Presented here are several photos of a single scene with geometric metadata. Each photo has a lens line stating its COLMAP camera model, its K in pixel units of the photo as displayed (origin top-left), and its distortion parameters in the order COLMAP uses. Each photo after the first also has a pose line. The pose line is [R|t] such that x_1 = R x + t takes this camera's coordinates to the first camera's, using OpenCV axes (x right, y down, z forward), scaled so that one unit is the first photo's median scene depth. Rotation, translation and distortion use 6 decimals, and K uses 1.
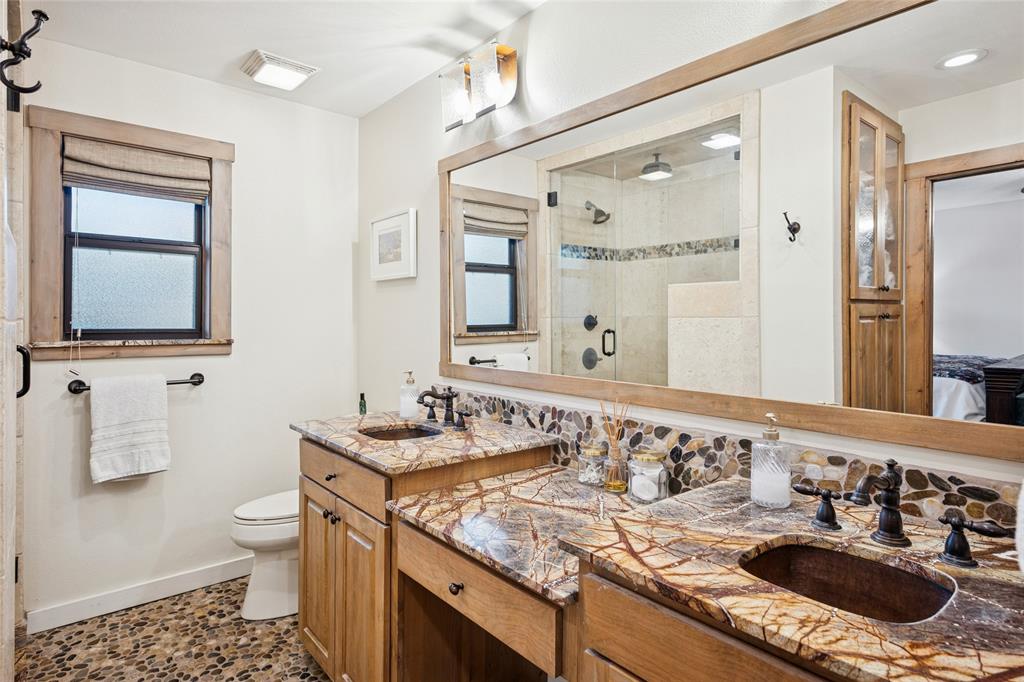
lens RADIAL K [[573.9, 0, 519.8], [0, 573.9, 336.3], [0, 0, 1]] dist [0.004453, -0.002759]
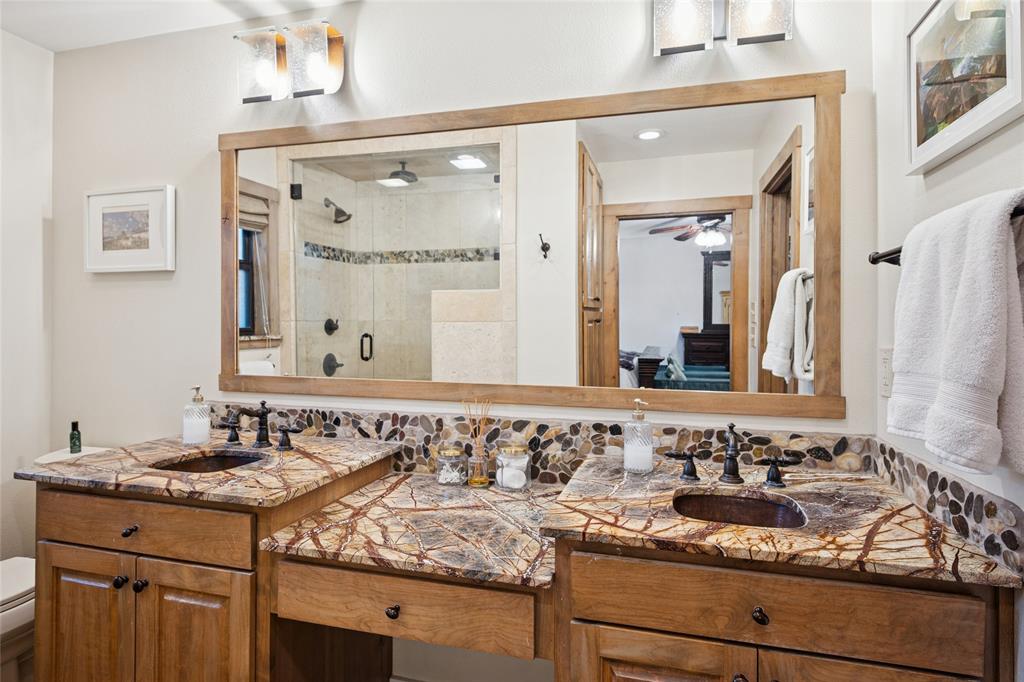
lens RADIAL K [[573.9, 0, 520.7], [0, 573.9, 333.2], [0, 0, 1]] dist [0.004453, -0.002759]
pose [[0.815592, -0.008004, 0.578572, -0.371032], [0.014133, 0.999882, -0.006090, -0.004730], [-0.578455, 0.013144, 0.815608, 0.086340]]
